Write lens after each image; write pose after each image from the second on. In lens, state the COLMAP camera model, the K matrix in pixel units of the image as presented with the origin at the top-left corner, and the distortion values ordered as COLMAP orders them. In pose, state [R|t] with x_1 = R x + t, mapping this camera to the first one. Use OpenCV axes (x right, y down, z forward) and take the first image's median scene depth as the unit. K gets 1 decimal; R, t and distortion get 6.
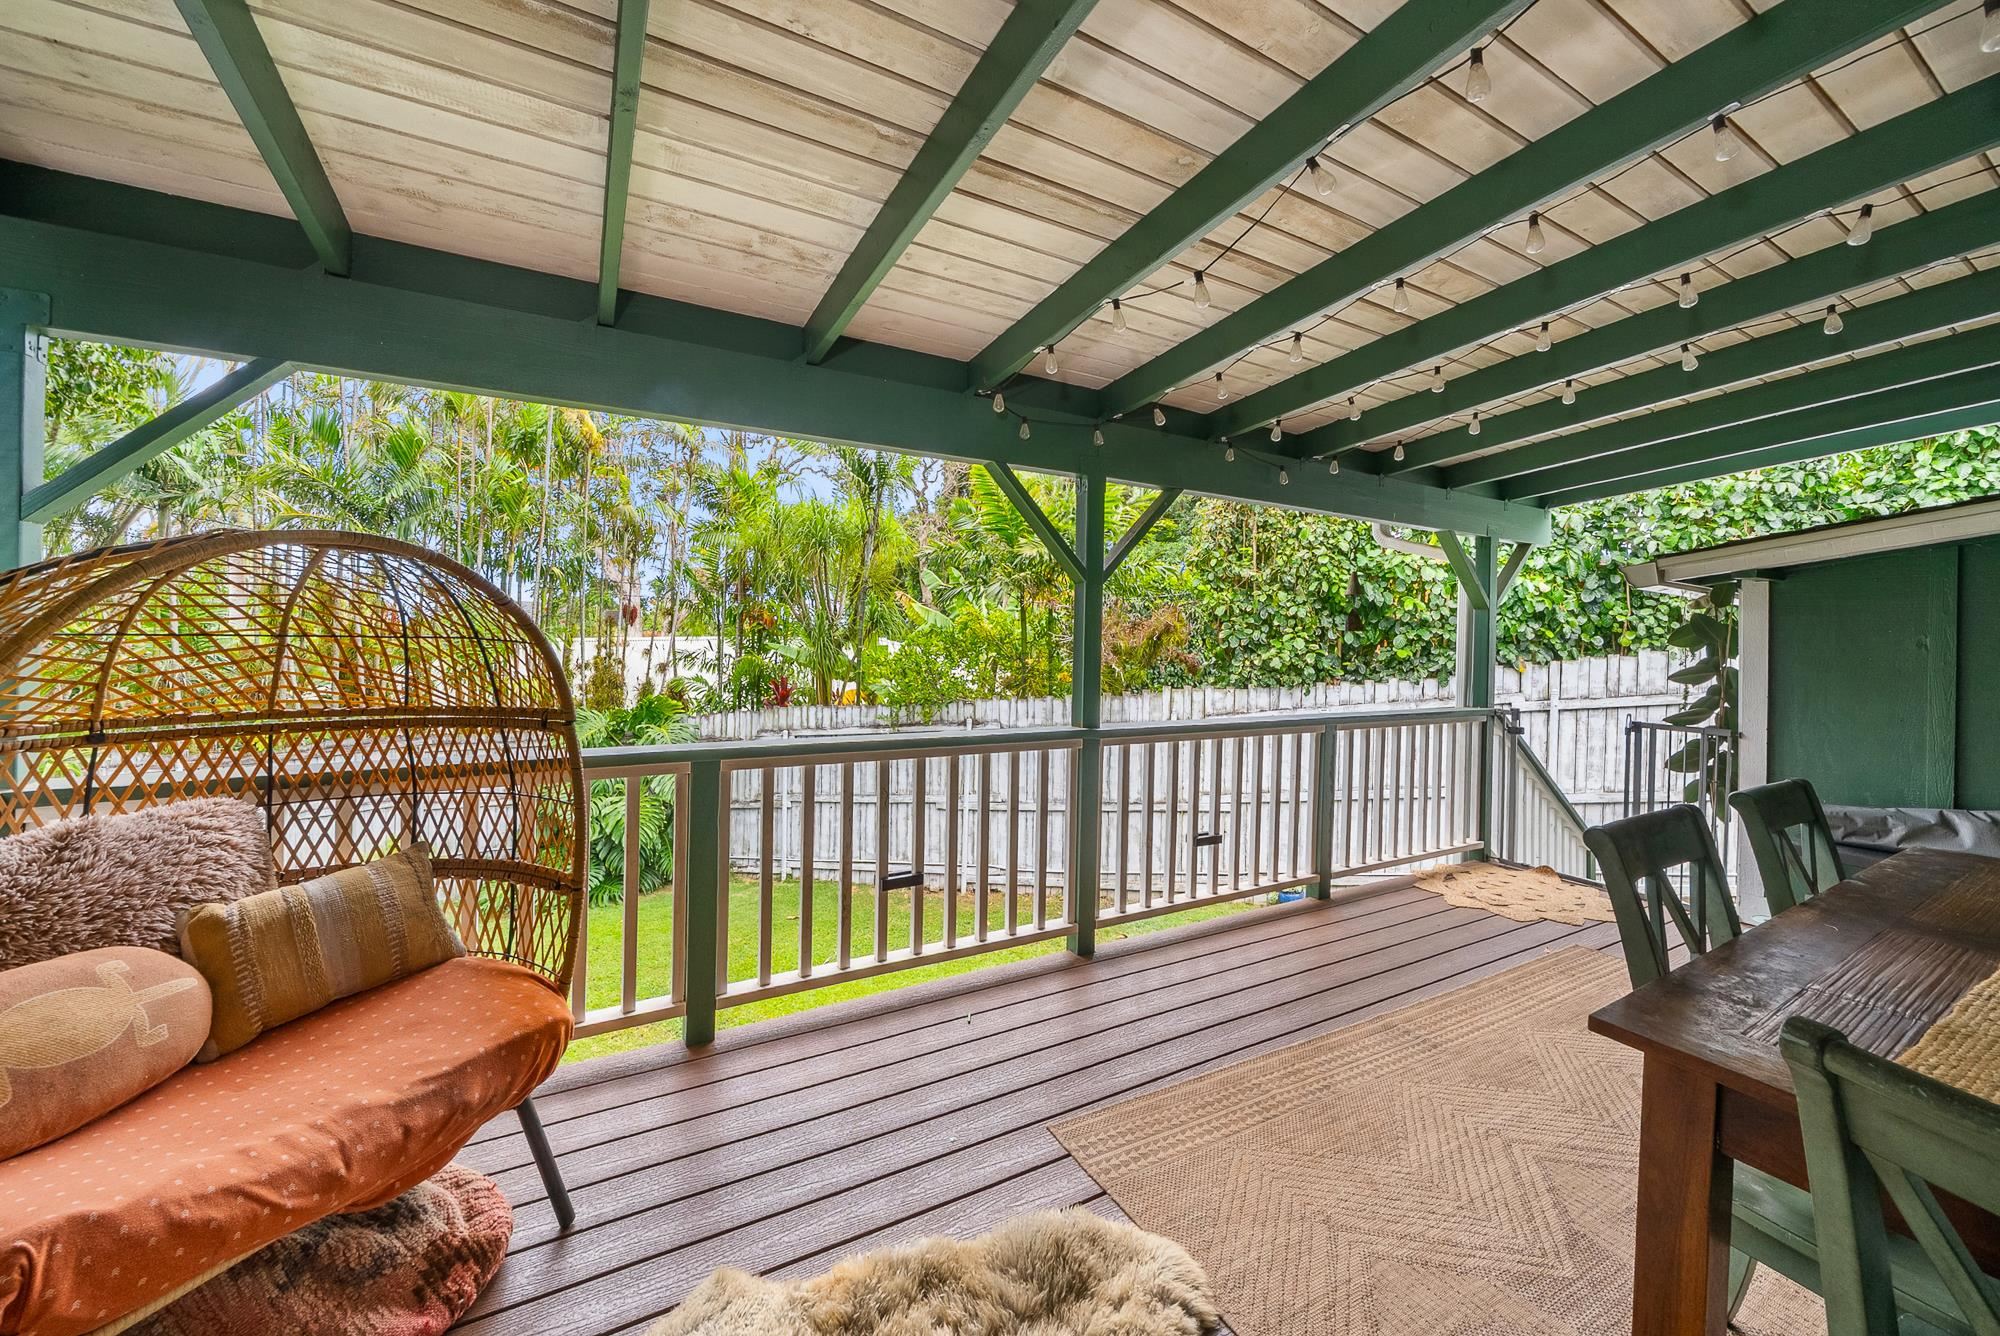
lens RADIAL K [[730.2, 0, 1003.6], [0, 730.2, 634.1], [0, 0, 1]] dist [-0.000279, 0.000059]
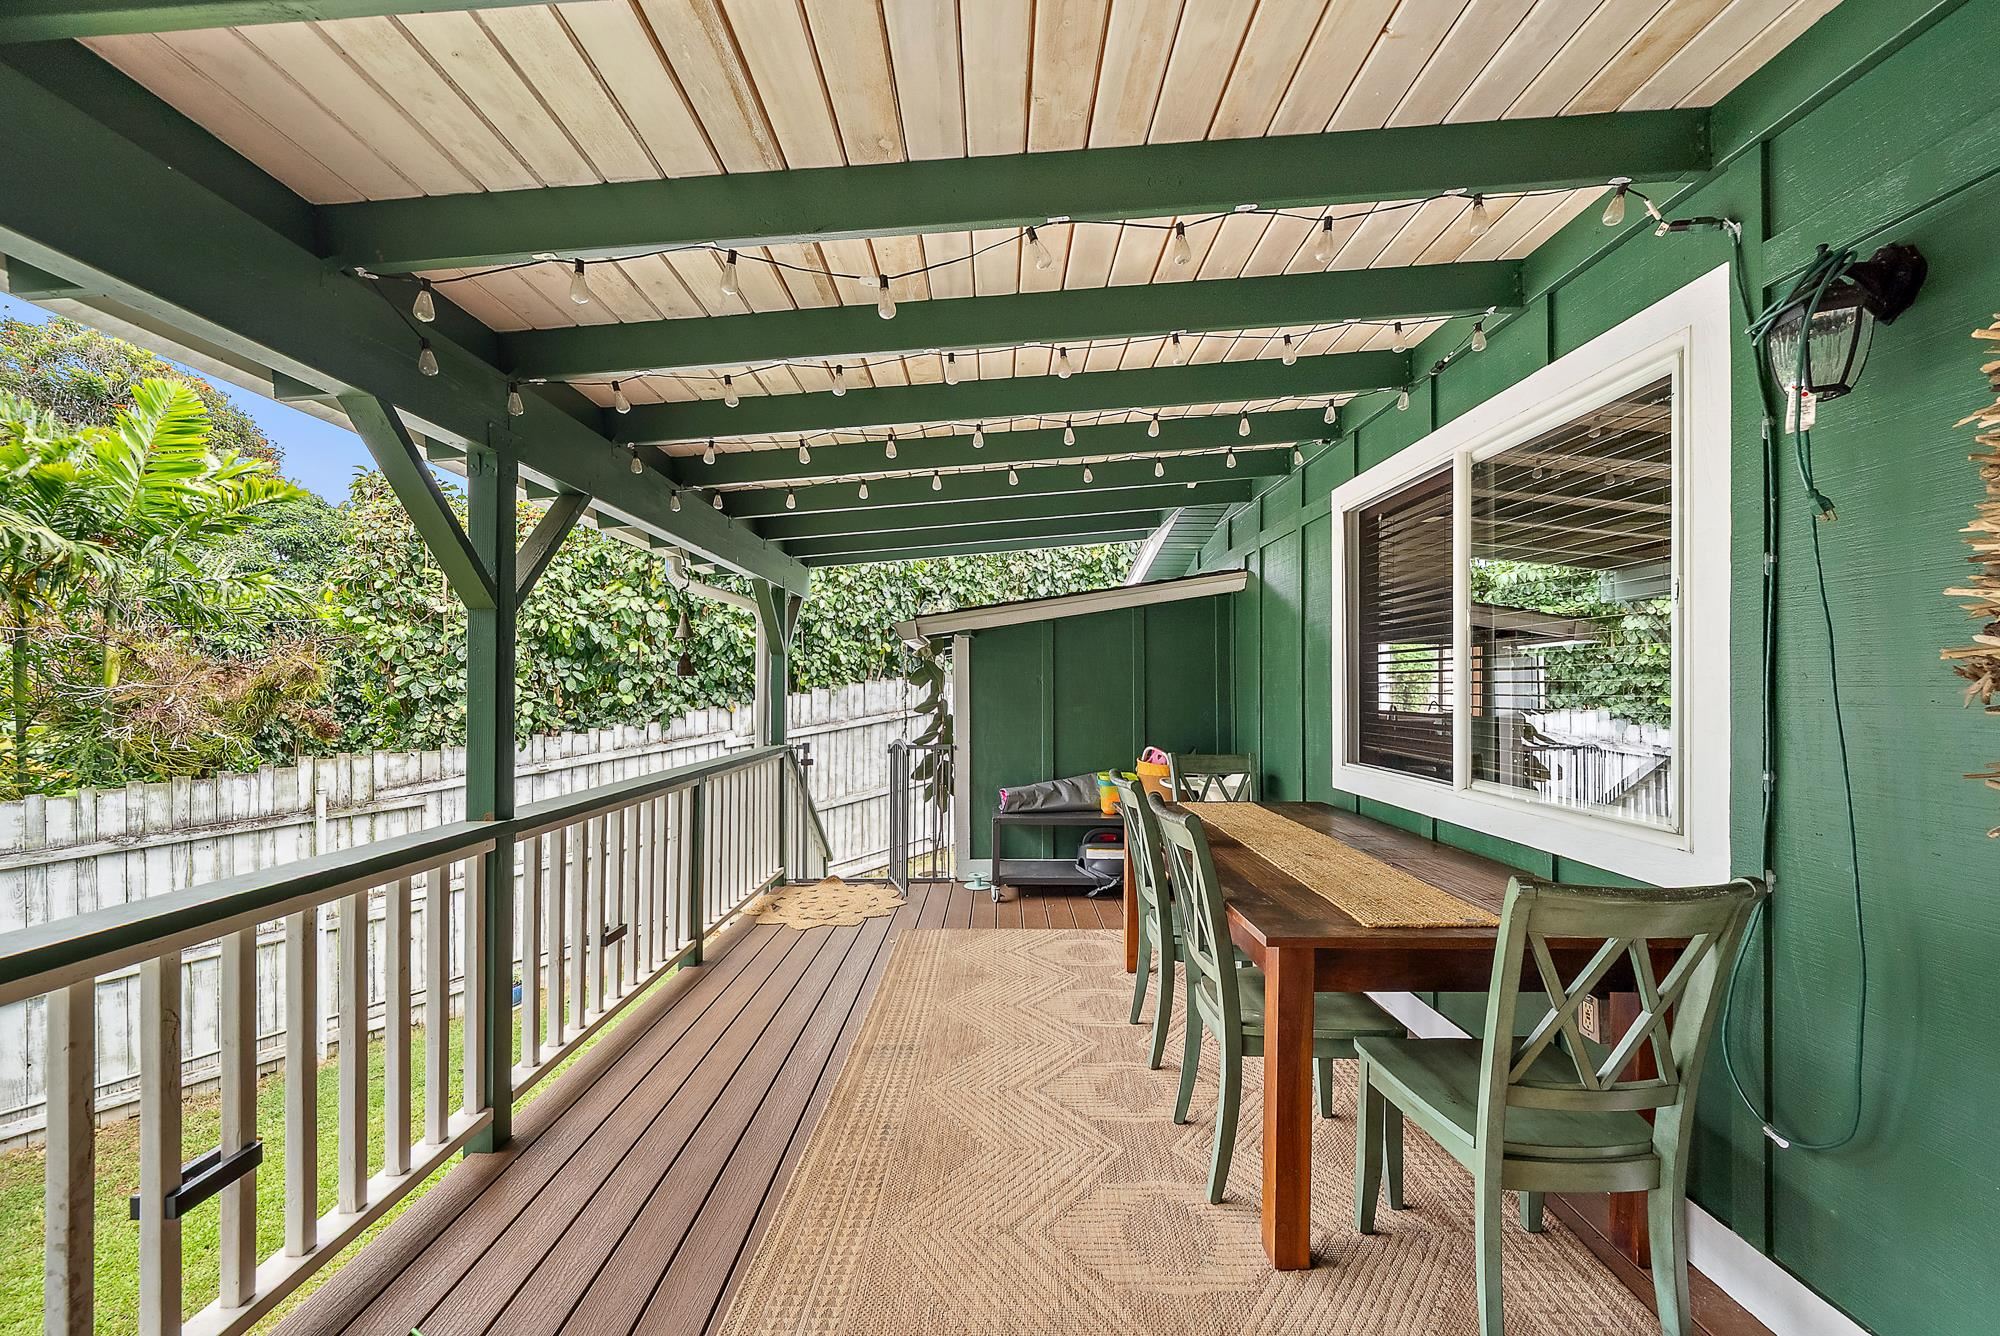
lens RADIAL K [[769.0, 0, 996.6], [0, 769.0, 684.2], [0, 0, 1]] dist [-0.000055, 0.000034]
pose [[0.514951, -0.018794, 0.857013, -0.081170], [0.011438, 0.999821, 0.015053, -0.001815], [-0.857143, 0.002051, 0.515074, 0.067976]]
